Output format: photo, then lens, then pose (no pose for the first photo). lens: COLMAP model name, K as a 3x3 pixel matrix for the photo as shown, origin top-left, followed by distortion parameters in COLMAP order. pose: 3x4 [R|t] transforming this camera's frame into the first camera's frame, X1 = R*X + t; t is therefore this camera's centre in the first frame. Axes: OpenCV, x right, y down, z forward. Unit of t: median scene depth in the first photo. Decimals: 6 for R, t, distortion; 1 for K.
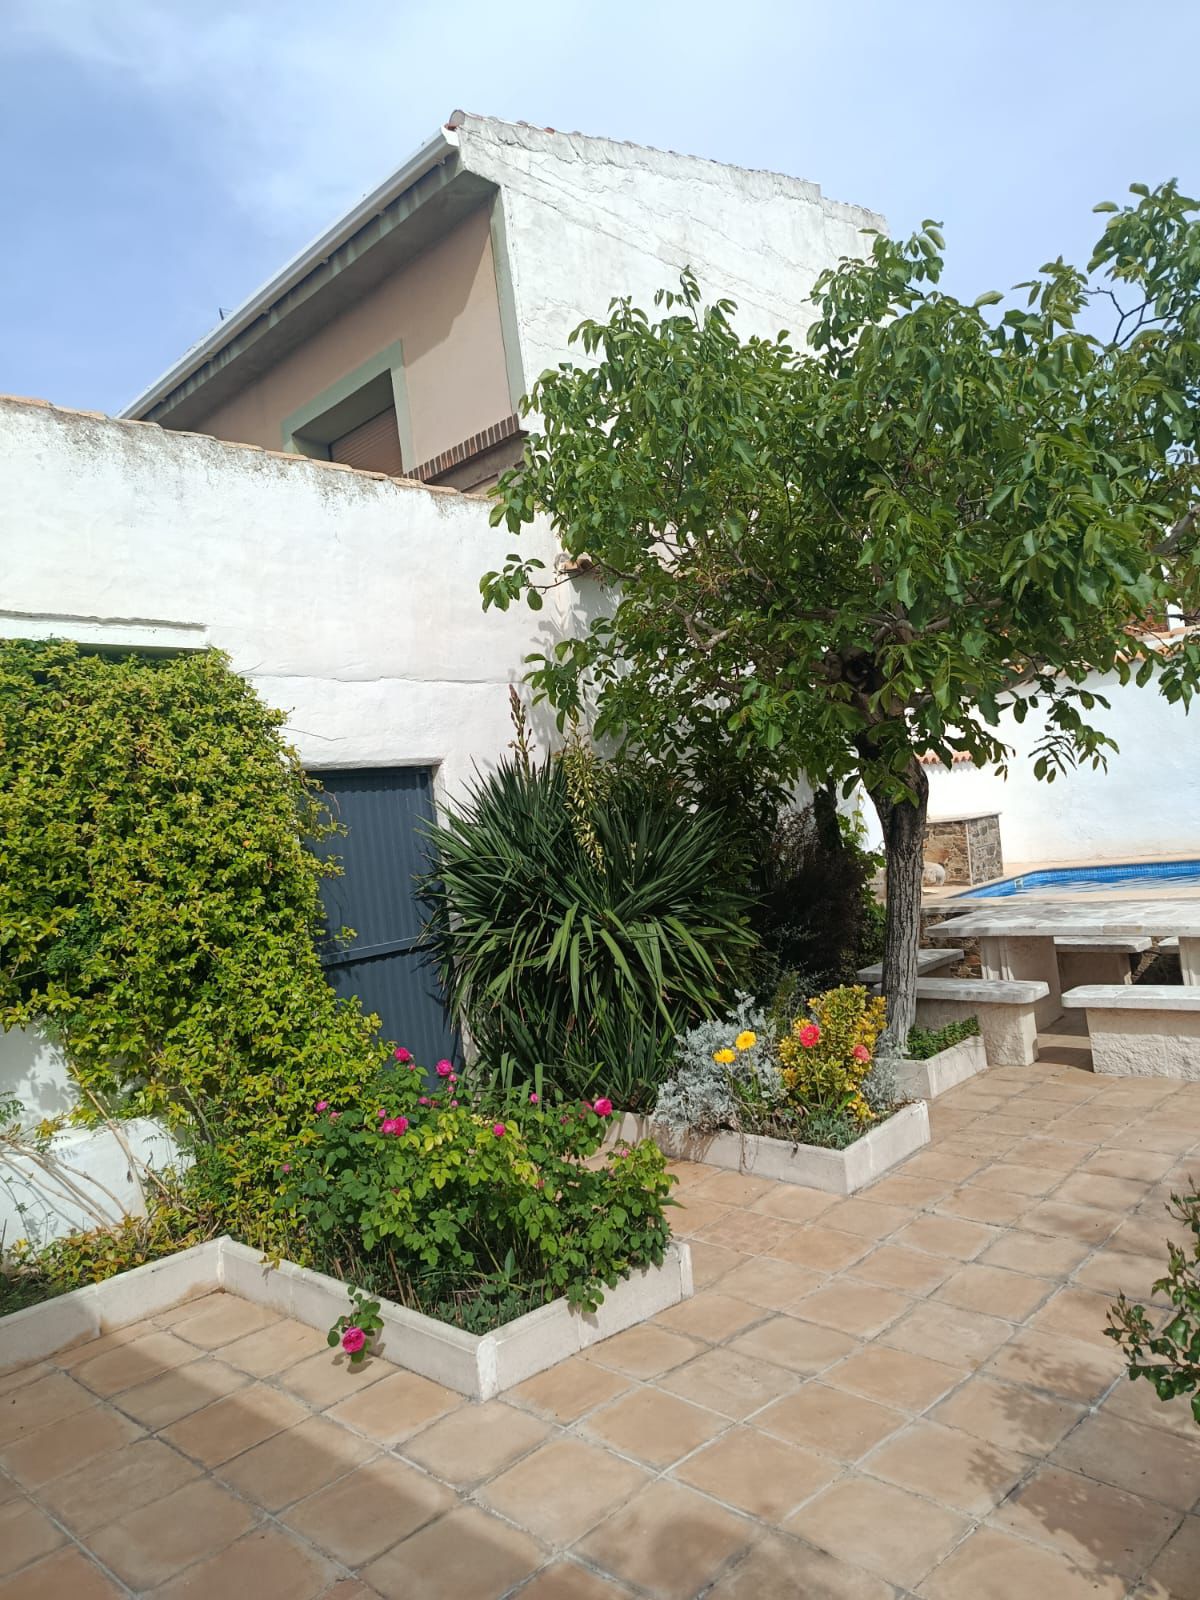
lens RADIAL K [[1051.9, 0, 578.2], [0, 1051.9, 847.5], [0, 0, 1]] dist [0.000978, -0.002911]
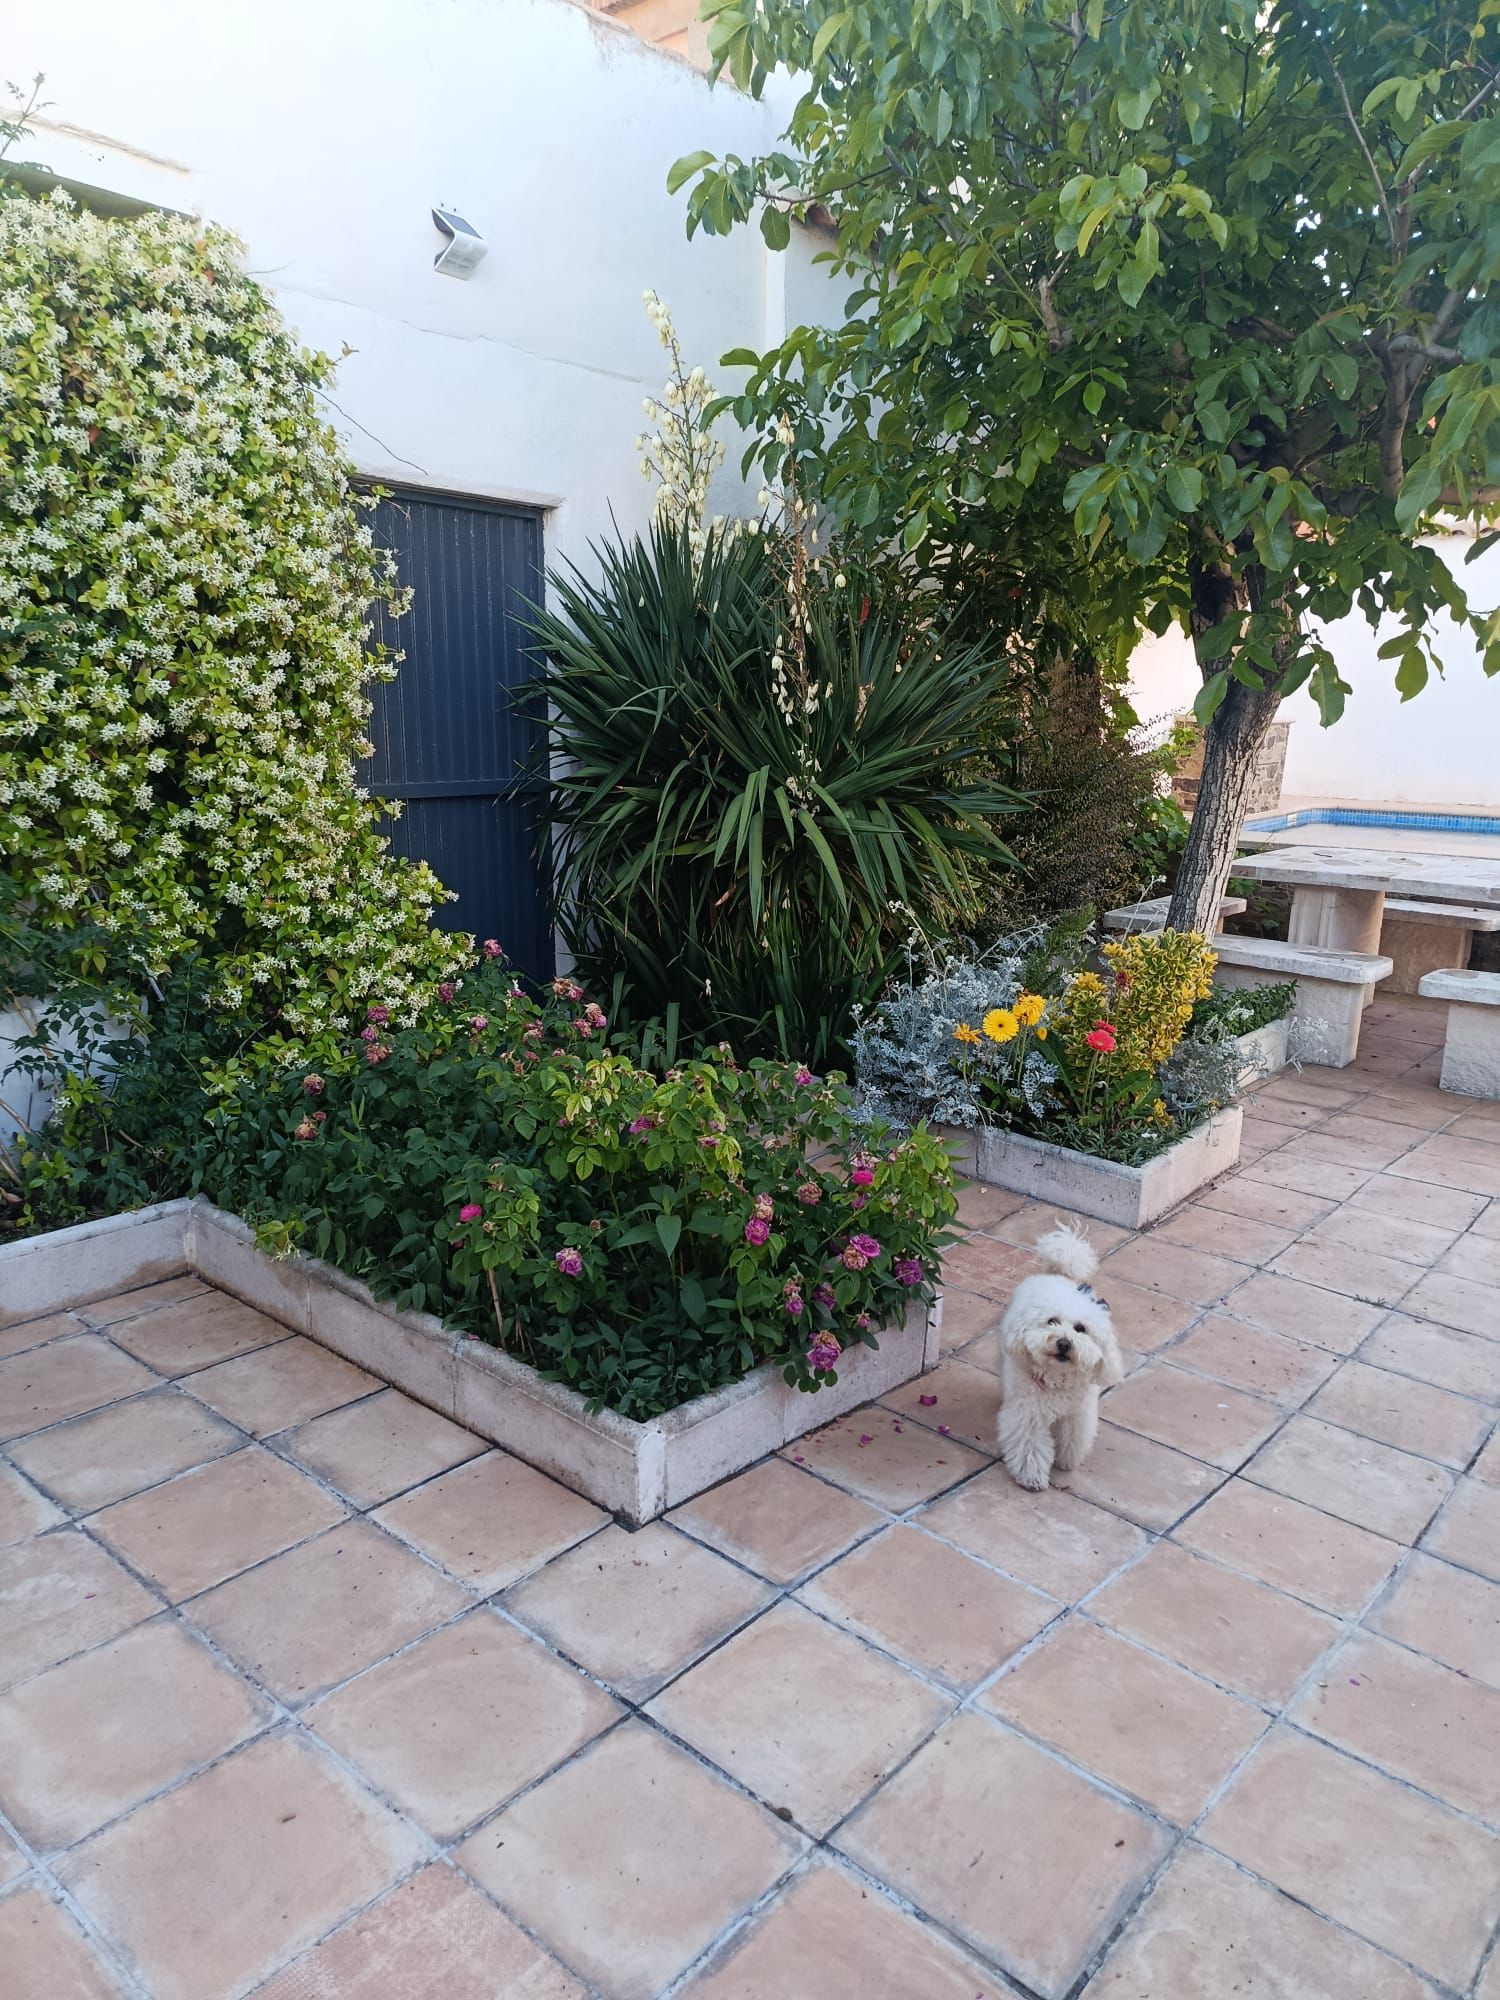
lens RADIAL K [[1357.5, 0, 761.7], [0, 1357.5, 1006.6], [0, 0, 1]] dist [0.078112, -0.042107]
pose [[0.990257, 0.109295, 0.086286, -0.079936], [-0.124886, 0.971153, 0.203139, 0.038781], [-0.061595, -0.211935, 0.975341, 0.179888]]
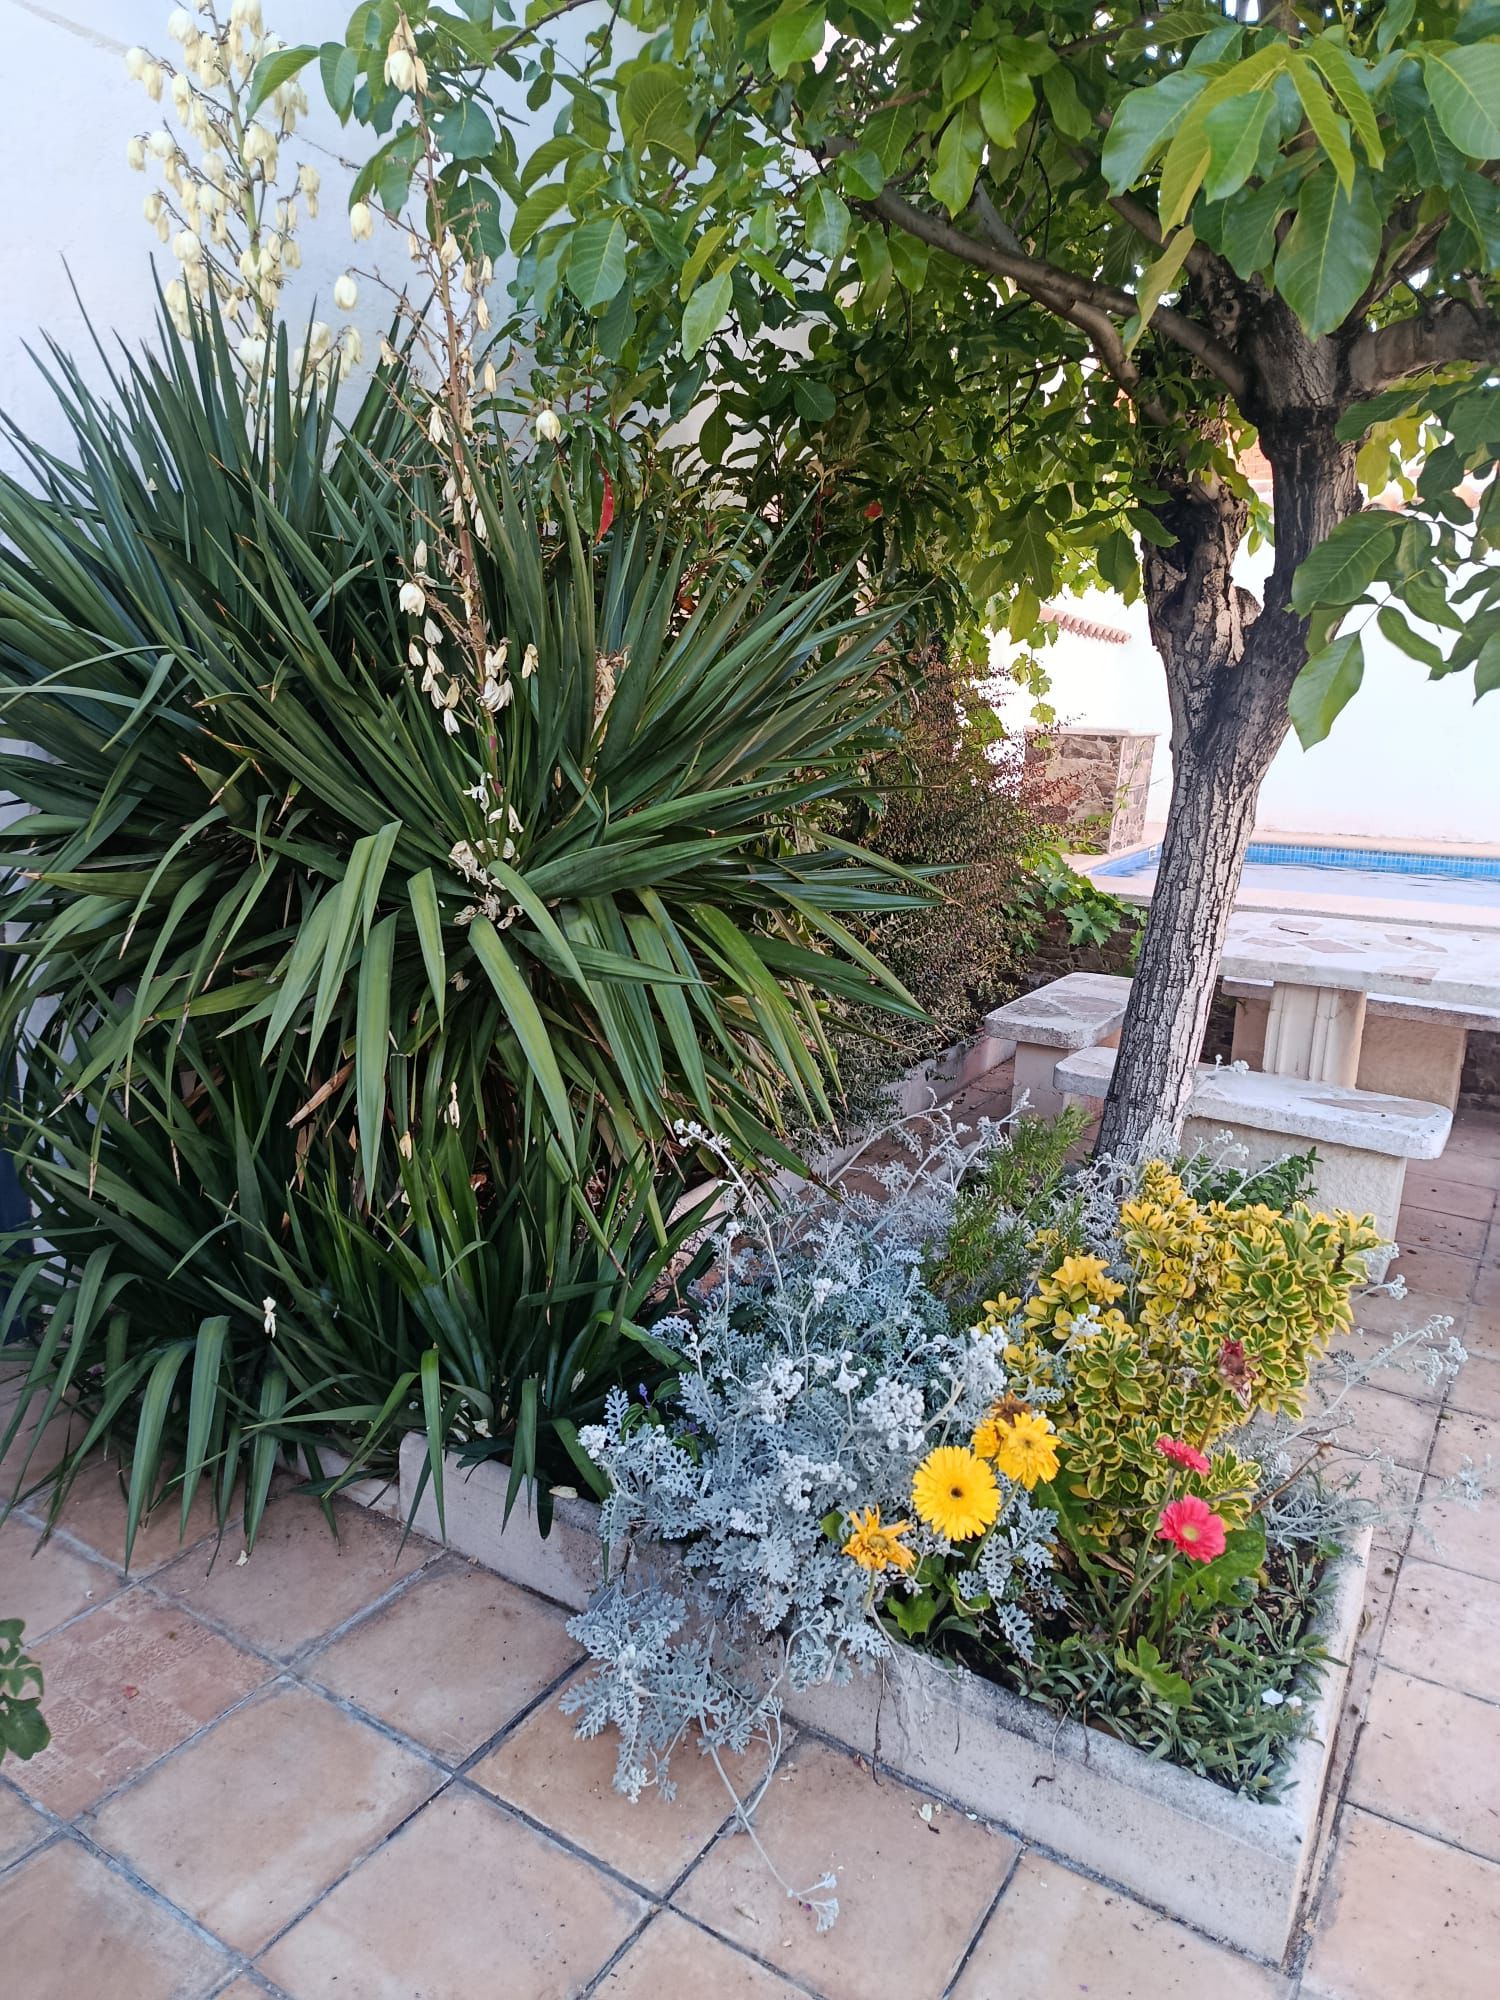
lens RADIAL K [[1357.5, 0, 761.7], [0, 1357.5, 1006.6], [0, 0, 1]] dist [0.078112, -0.042107]
pose [[0.965924, 0.088485, 0.243231, 0.012918], [-0.134176, 0.974799, 0.178221, 0.030674], [-0.221332, -0.204784, 0.953455, 0.778037]]
